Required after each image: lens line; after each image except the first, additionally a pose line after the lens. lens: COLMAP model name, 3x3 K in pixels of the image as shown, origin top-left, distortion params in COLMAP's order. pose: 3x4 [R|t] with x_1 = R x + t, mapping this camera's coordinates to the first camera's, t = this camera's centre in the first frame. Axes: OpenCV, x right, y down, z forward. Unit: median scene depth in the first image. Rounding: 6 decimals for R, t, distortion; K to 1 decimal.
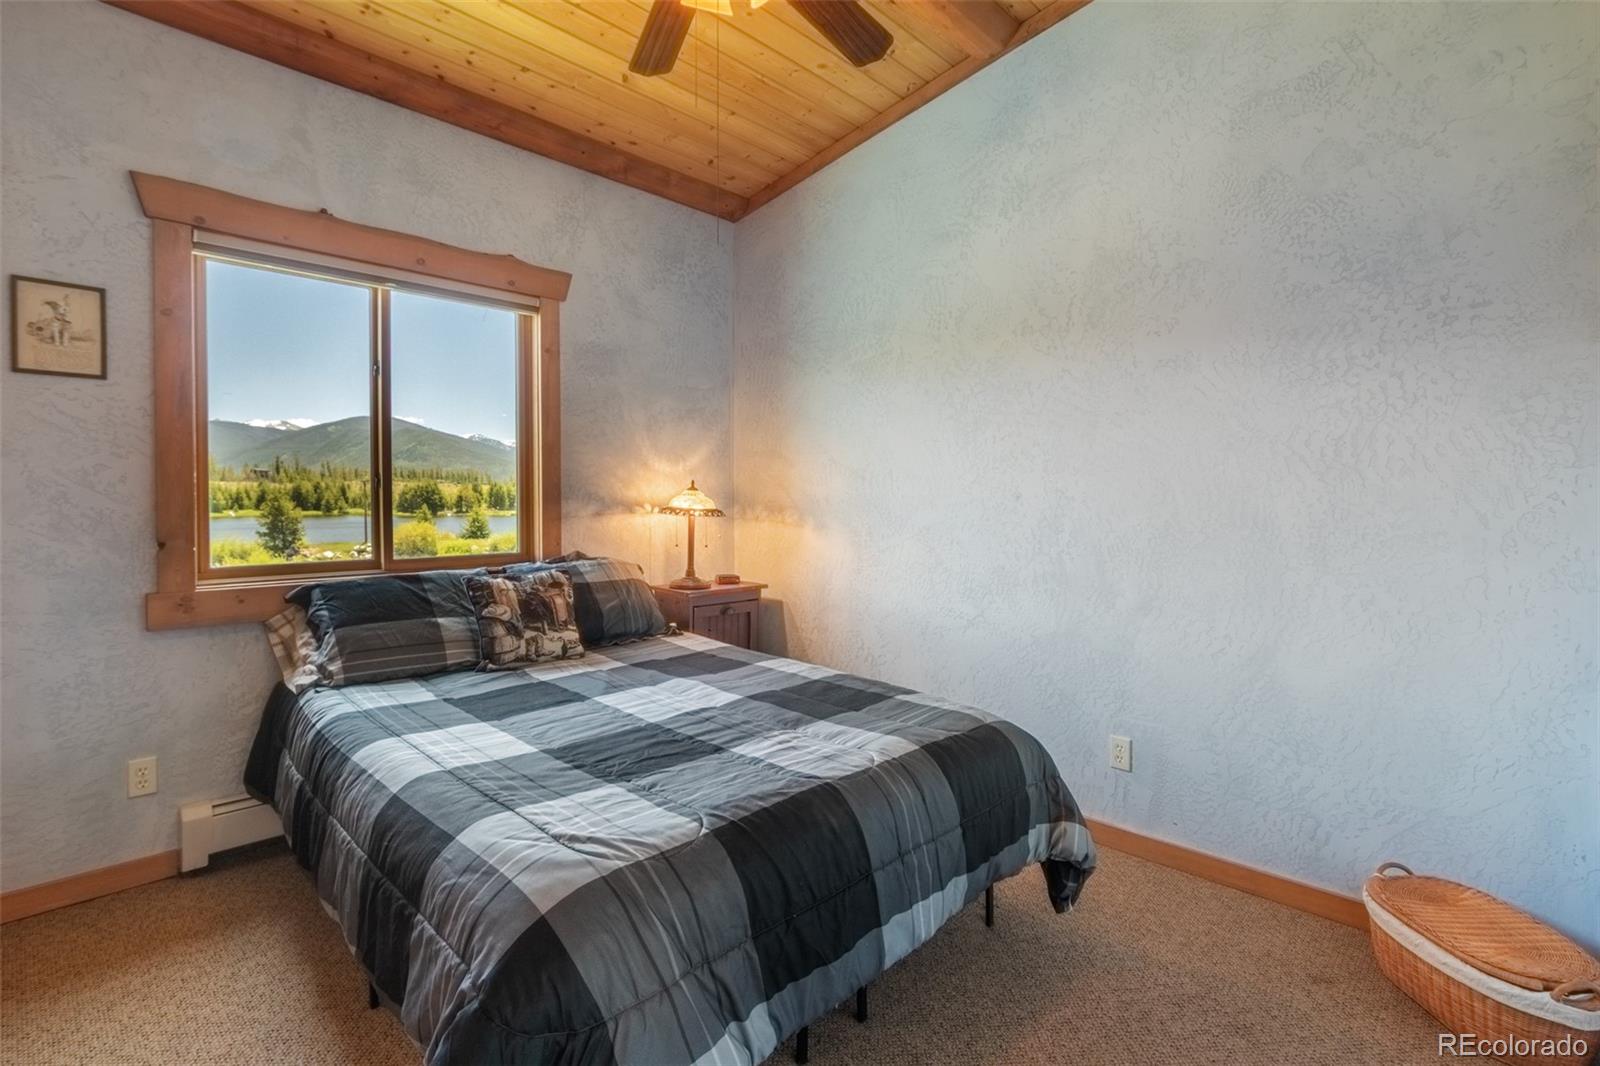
lens RADIAL K [[742.8, 0, 800.0], [0, 742.8, 533.0], [0, 0, 1]] dist [-0.003788, 0.000137]
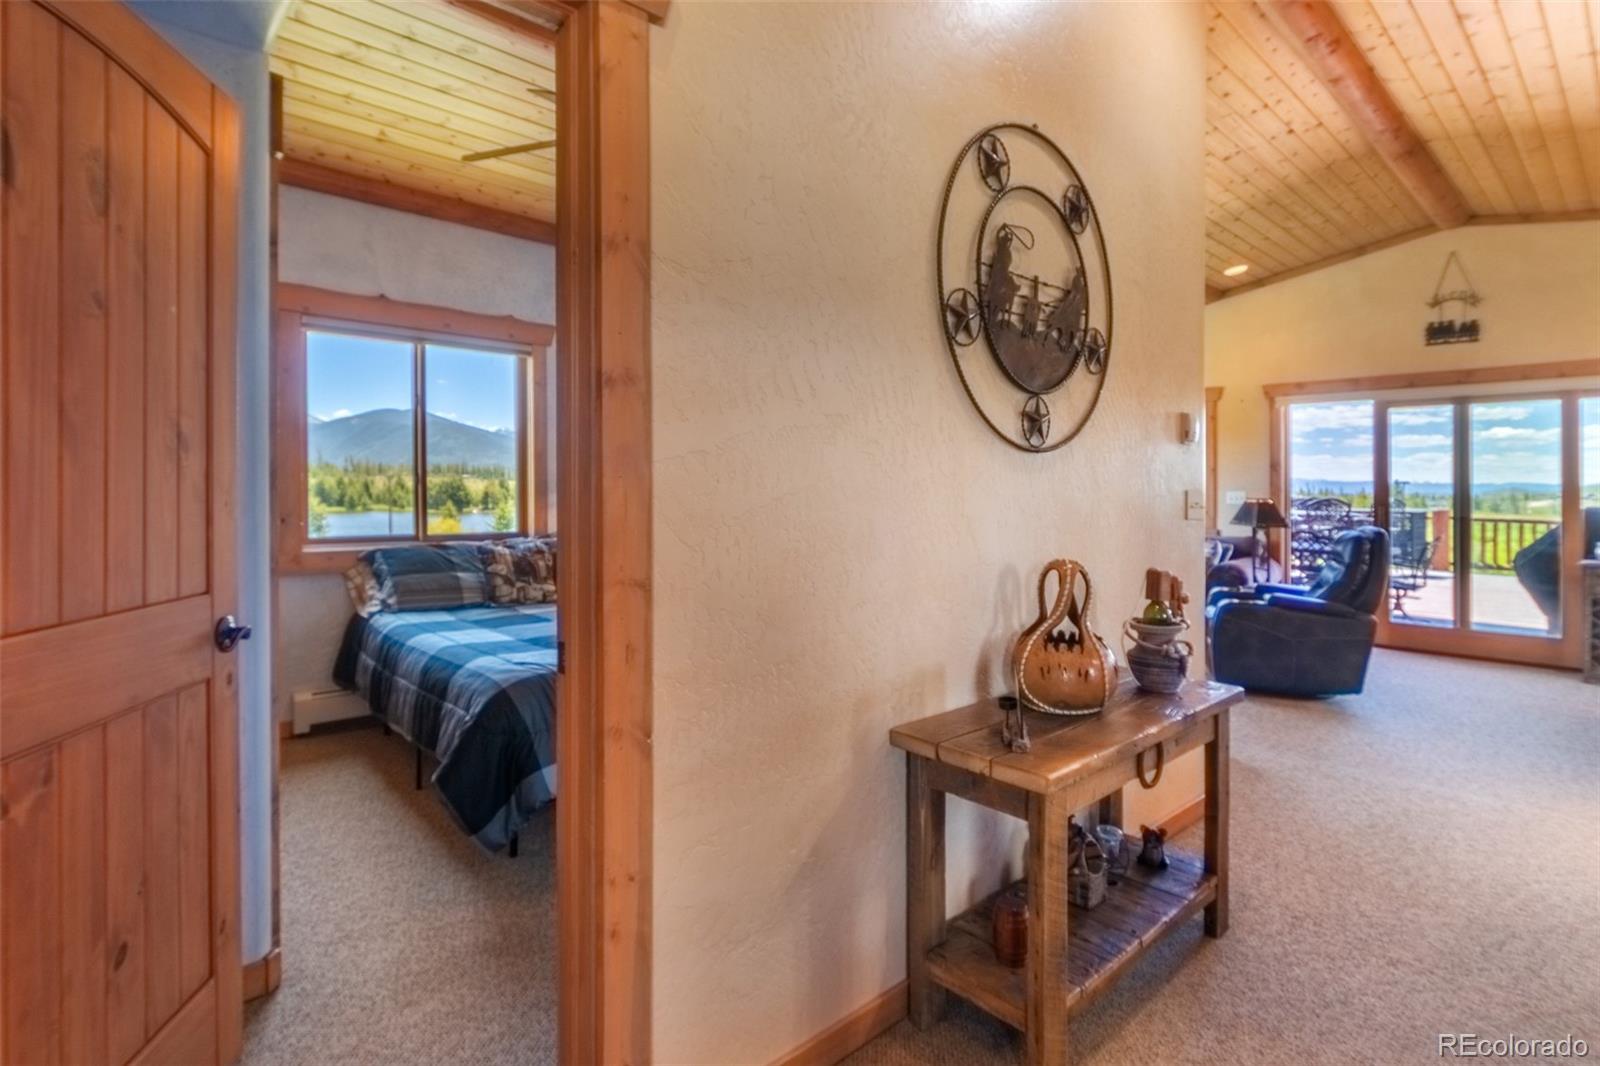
lens RADIAL K [[796.0, 0, 800.0], [0, 796.0, 533.0], [0, 0, 1]] dist [0.002845, 0.000017]
pose [[0.998535, 0.003316, -0.054011, 0.282042], [-0.003246, 0.999994, 0.001381, 0.032895], [0.054015, -0.001204, 0.998539, -0.555782]]
